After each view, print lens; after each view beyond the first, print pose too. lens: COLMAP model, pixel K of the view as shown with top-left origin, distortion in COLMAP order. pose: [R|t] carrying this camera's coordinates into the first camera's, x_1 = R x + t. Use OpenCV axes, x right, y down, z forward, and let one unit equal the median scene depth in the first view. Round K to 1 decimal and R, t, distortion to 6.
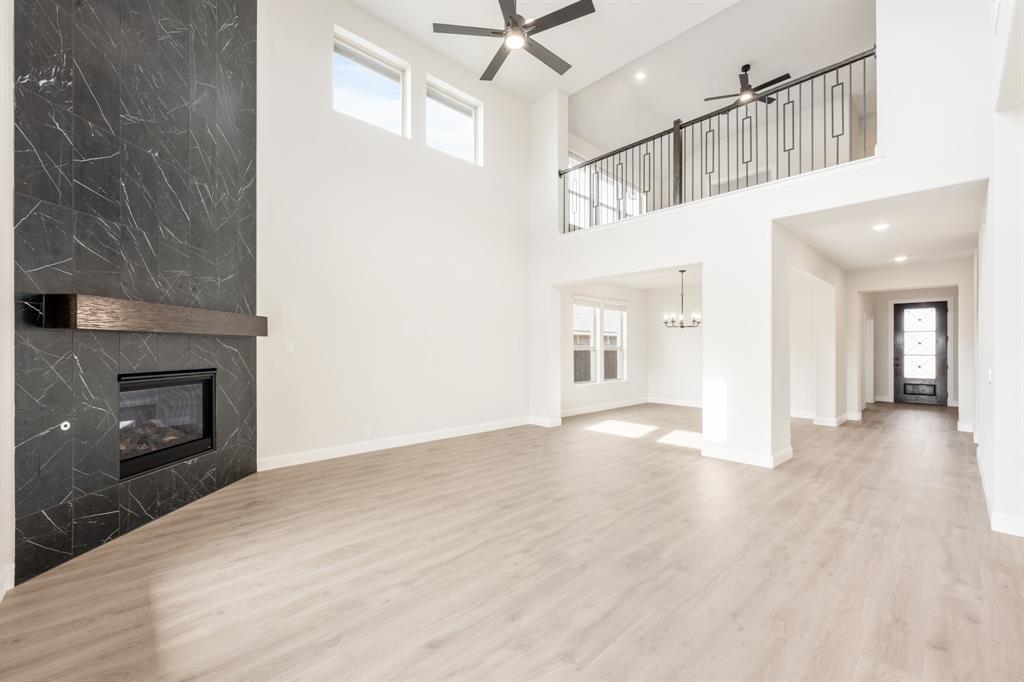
lens RADIAL K [[419.0, 0, 513.2], [0, 419.0, 344.0], [0, 0, 1]] dist [0.000285, 0.001982]
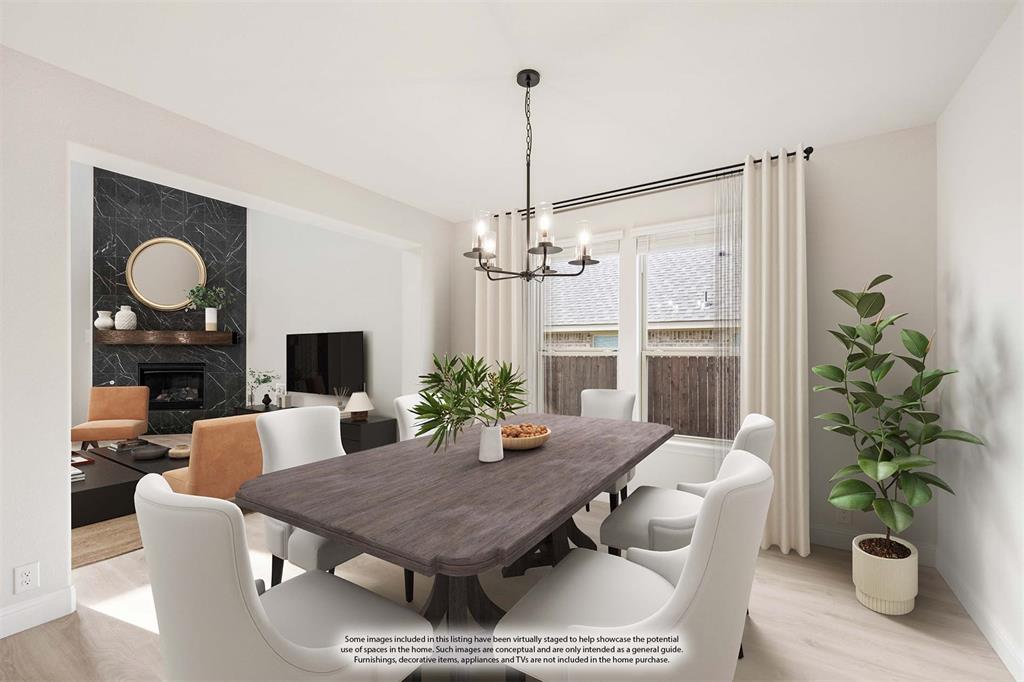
lens RADIAL K [[419.0, 0, 512.9], [0, 419.0, 350.7], [0, 0, 1]] dist [0.000285, 0.001982]
pose [[0.233122, -0.005476, -0.972432, 1.394719], [0.006906, 0.999968, -0.003976, 0.023811], [0.972423, -0.005789, 0.233152, 1.981425]]
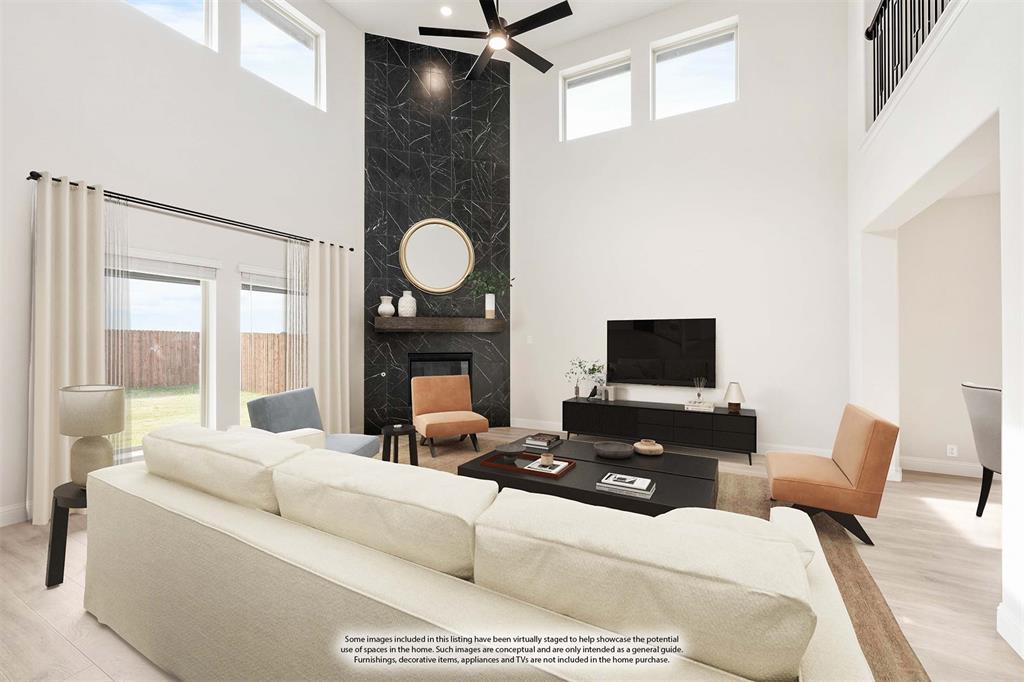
lens RADIAL K [[419.0, 0, 508.1], [0, 419.0, 337.3], [0, 0, 1]] dist [0.000285, 0.001982]
pose [[0.312002, -0.006266, -0.950061, 0.931093], [0.007690, 0.999962, -0.004069, 0.006220], [0.950050, -0.006037, 0.312038, 0.674417]]
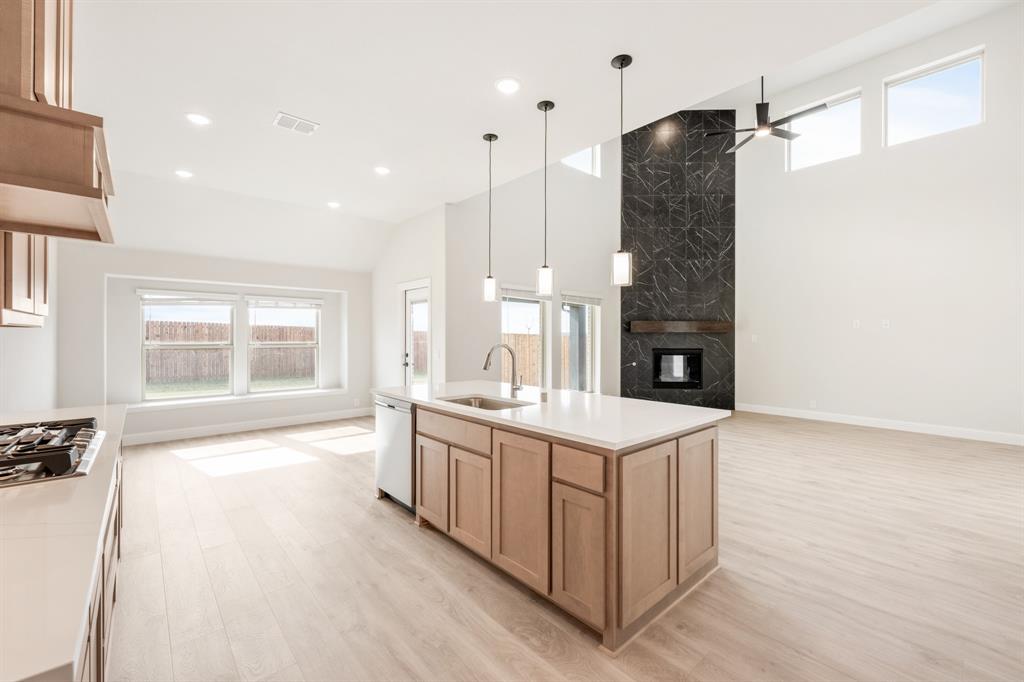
lens RADIAL K [[419.0, 0, 514.7], [0, 419.0, 338.4], [0, 0, 1]] dist [0.000285, 0.001982]
pose [[-0.022714, 0.000067, -0.999742, 1.437345], [0.005015, 0.999987, -0.000047, 0.003555], [0.999729, -0.005014, -0.022714, 0.146035]]
